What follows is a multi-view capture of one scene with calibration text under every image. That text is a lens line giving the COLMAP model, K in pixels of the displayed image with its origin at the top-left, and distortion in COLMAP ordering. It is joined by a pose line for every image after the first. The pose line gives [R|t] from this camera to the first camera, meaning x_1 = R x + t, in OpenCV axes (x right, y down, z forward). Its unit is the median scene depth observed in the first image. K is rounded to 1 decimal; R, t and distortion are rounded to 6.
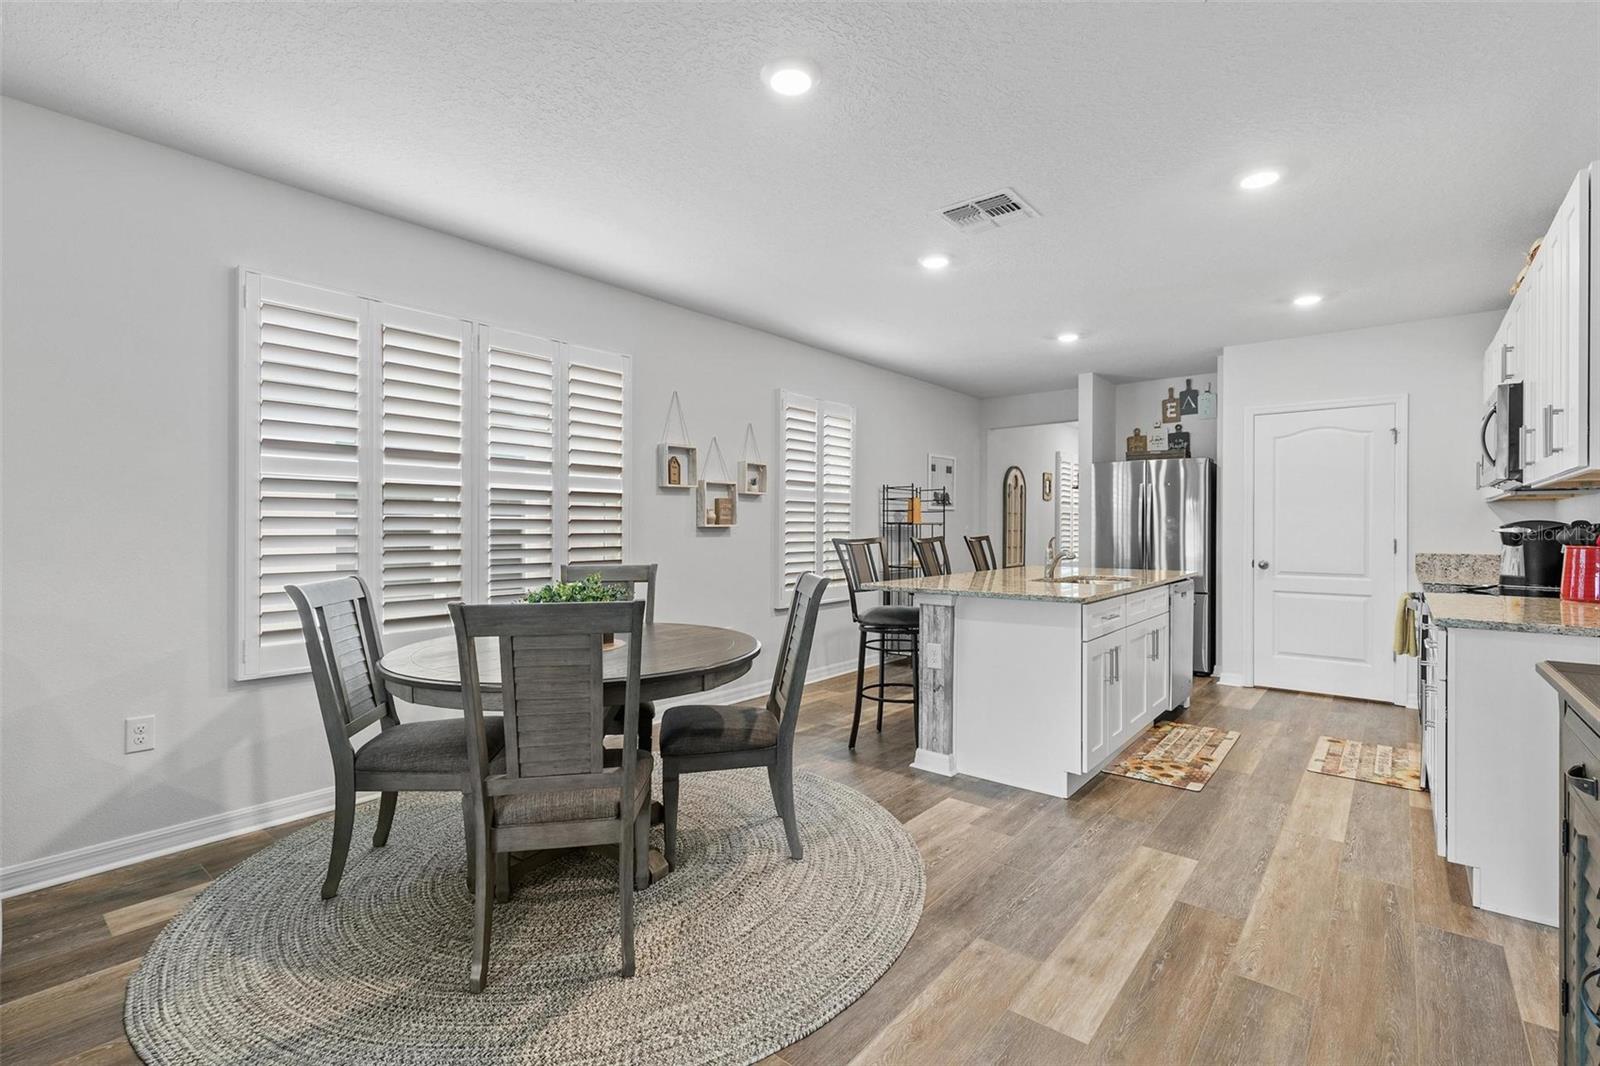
lens RADIAL K [[721.0, 0, 796.3], [0, 721.0, 527.7], [0, 0, 1]] dist [0.008546, -0.000530]
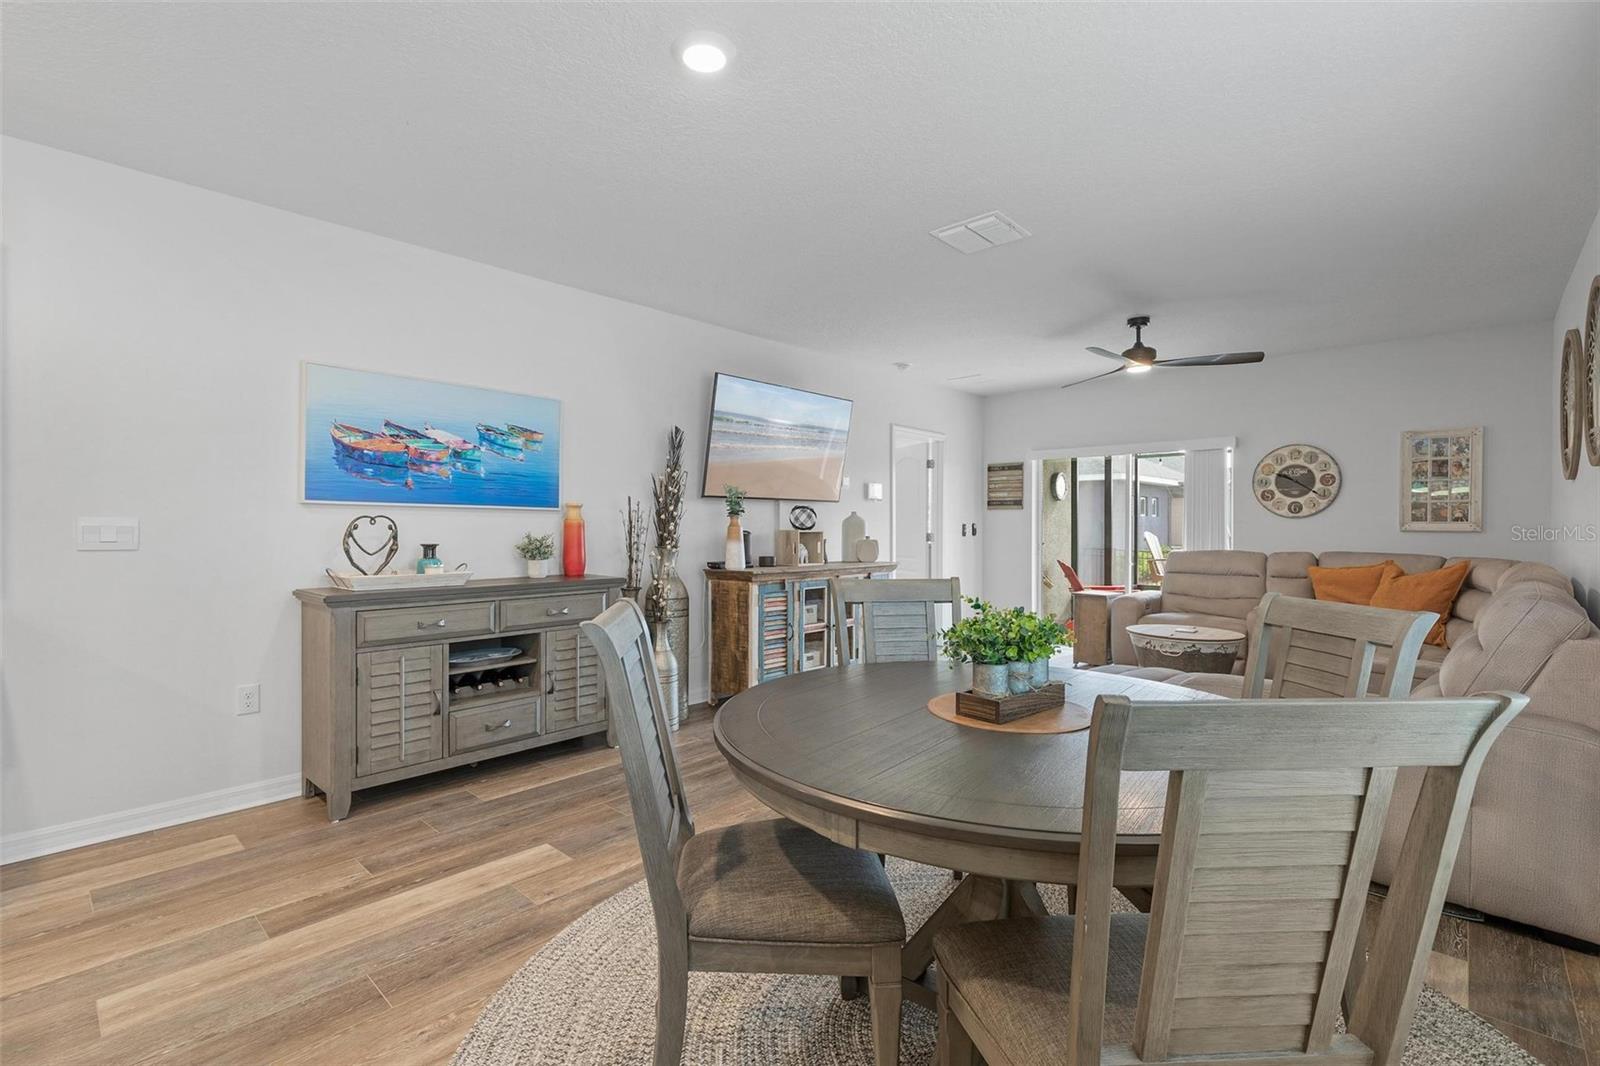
lens RADIAL K [[716.8, 0, 797.6], [0, 716.8, 530.3], [0, 0, 1]] dist [0.002754, -0.000507]
pose [[-0.998501, -0.003972, 0.054594, -0.085396], [-0.003534, 0.999961, 0.008124, -0.000180], [-0.054624, 0.007919, -0.998476, 0.904495]]
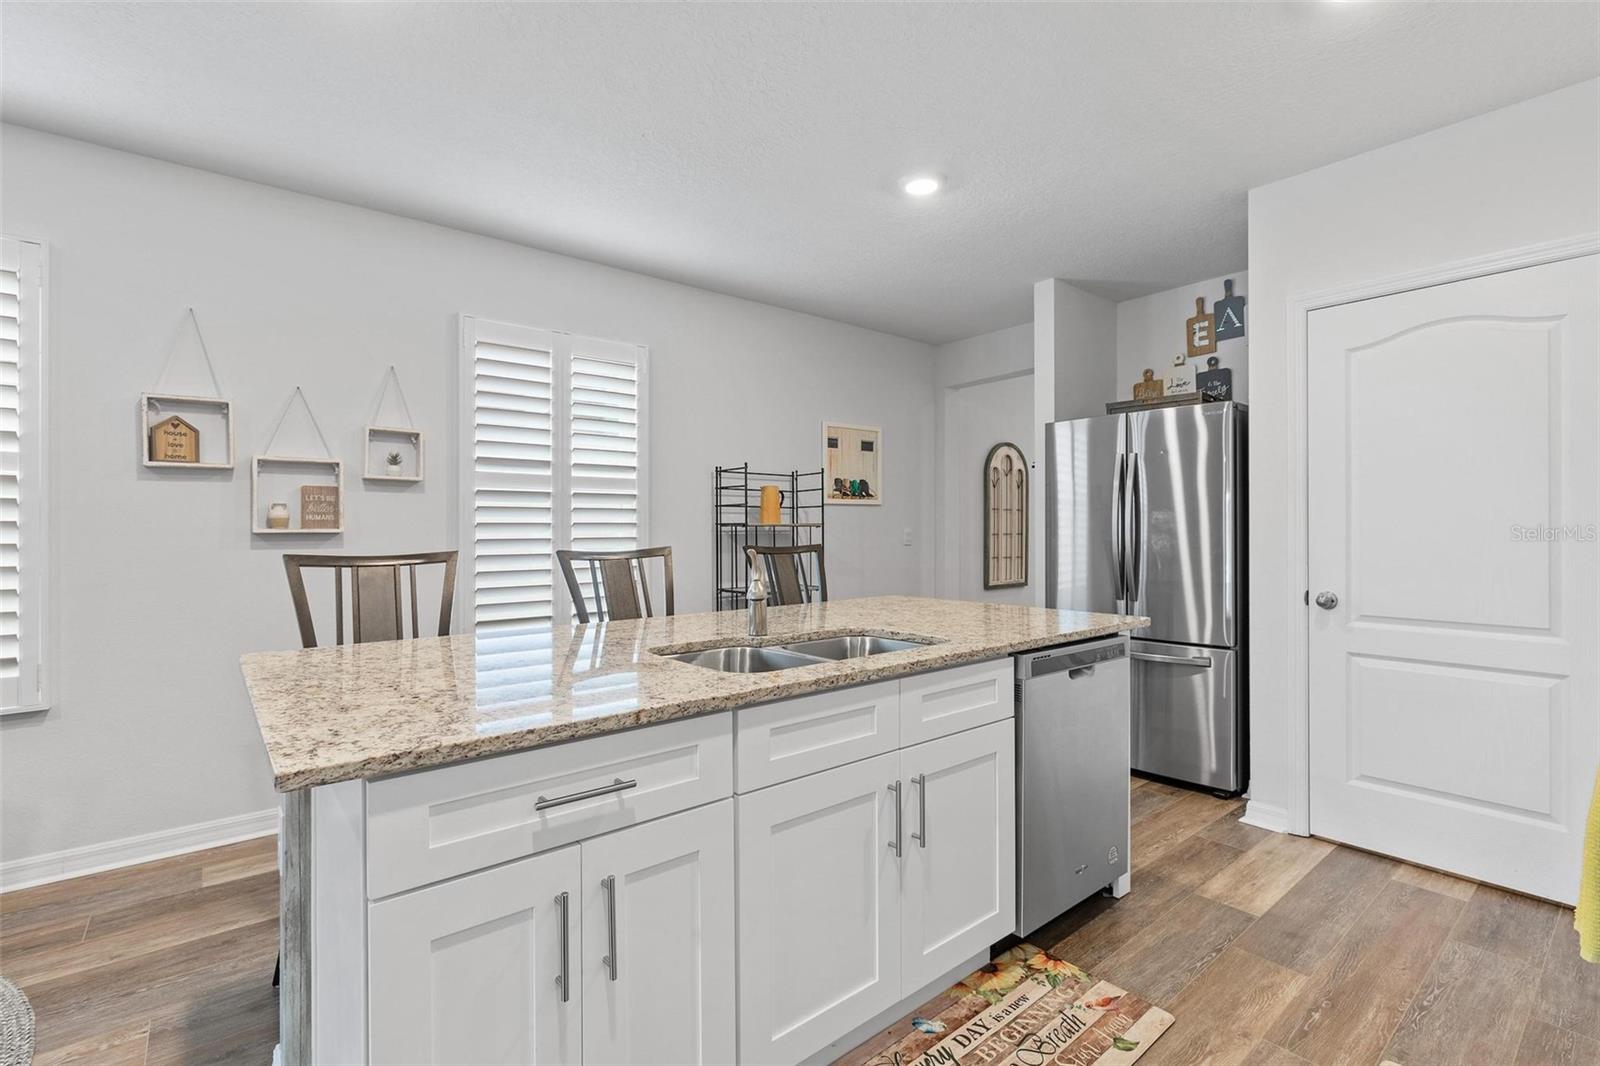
lens RADIAL K [[716.8, 0, 797.6], [0, 716.8, 530.3], [0, 0, 1]] dist [0.002754, -0.000507]
pose [[0.981194, -0.005258, -0.192953, 0.424924], [0.005478, 0.999985, 0.000607, -0.000973], [0.192947, -0.001652, 0.981208, 0.485177]]
